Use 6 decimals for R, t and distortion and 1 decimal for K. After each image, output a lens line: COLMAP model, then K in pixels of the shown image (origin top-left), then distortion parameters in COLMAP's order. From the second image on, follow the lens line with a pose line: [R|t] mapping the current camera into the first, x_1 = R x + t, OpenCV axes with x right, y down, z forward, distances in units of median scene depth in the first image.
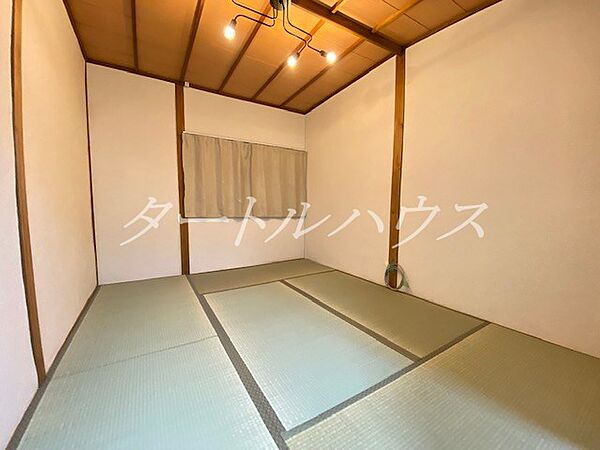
lens RADIAL K [[243.5, 0, 301.4], [0, 243.5, 223.7], [0, 0, 1]] dist [0.003153, -0.000148]
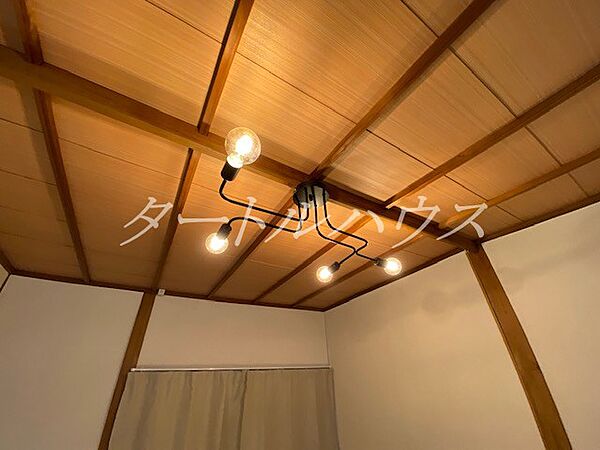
lens RADIAL K [[243.5, 0, 299.6], [0, 243.5, 226.0], [0, 0, 1]] dist [0.003153, -0.000148]
pose [[0.999421, -0.033649, -0.005117, -0.061950], [0.024208, 0.808450, -0.588067, -0.288159], [0.023924, 0.587602, 0.808796, 0.318862]]
